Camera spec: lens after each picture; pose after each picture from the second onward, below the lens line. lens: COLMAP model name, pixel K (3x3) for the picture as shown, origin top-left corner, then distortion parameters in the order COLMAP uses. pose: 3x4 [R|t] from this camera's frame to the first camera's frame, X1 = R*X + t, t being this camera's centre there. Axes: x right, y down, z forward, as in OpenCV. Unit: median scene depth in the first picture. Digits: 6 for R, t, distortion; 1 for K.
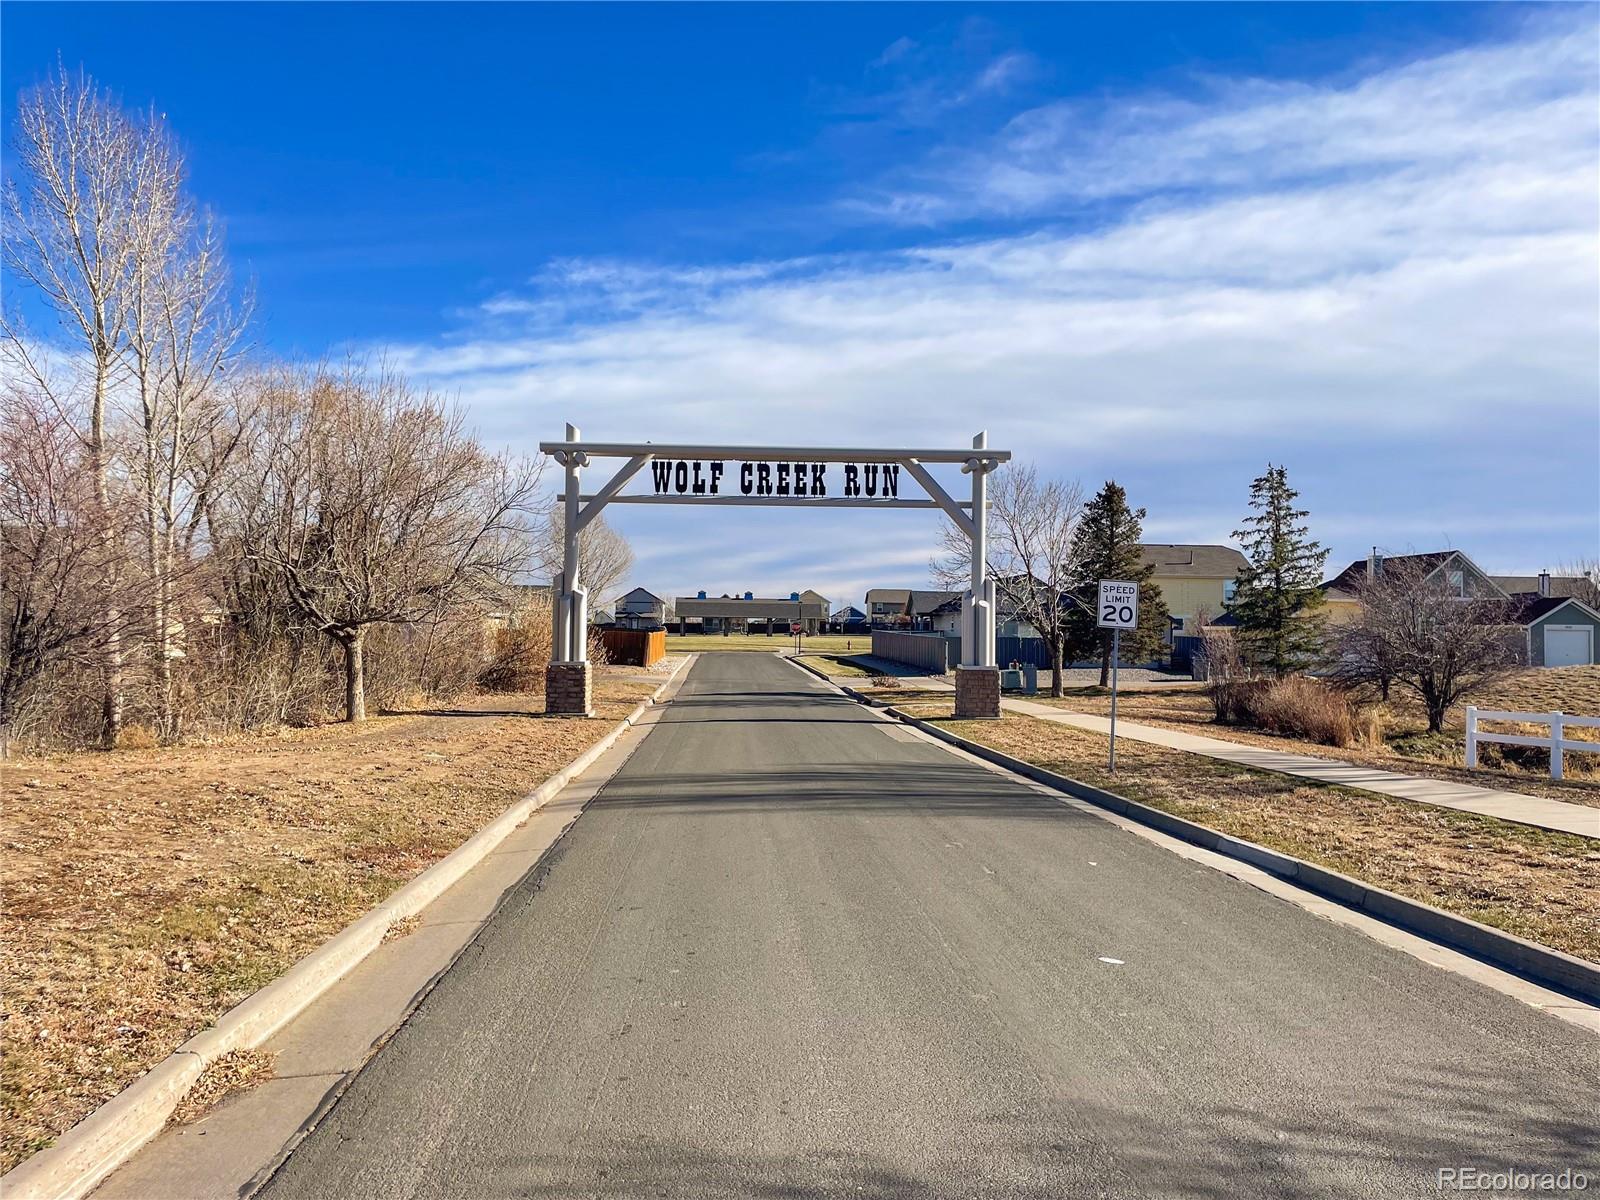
lens RADIAL K [[1196.0, 0, 797.4], [0, 1196.0, 594.2], [0, 0, 1]] dist [0.090912, -0.119162]
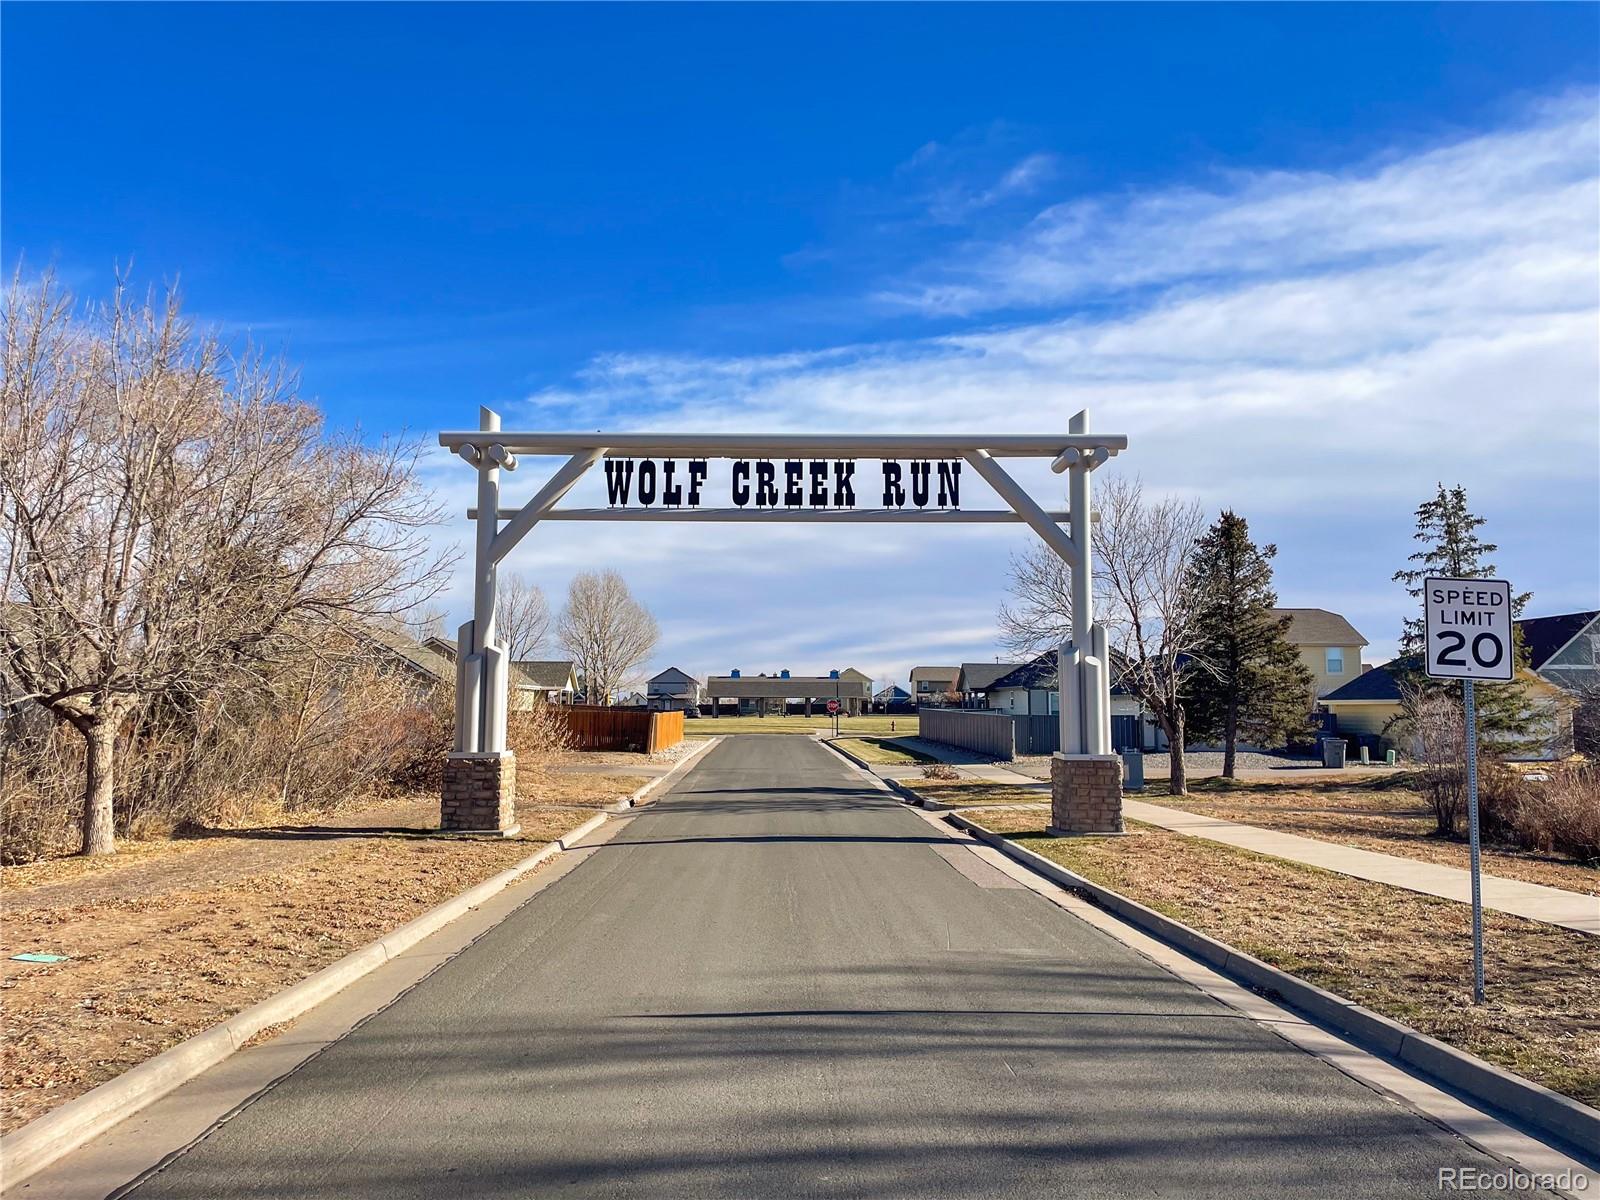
lens RADIAL K [[876.9, 0, 784.7], [0, 876.9, 599.0], [0, 0, 1]] dist [0.046252, -0.028611]
pose [[0.996959, -0.019202, -0.075523, 0.012368], [0.011231, 0.994452, -0.104589, 0.014632], [0.077113, 0.103423, 0.991644, 0.306771]]
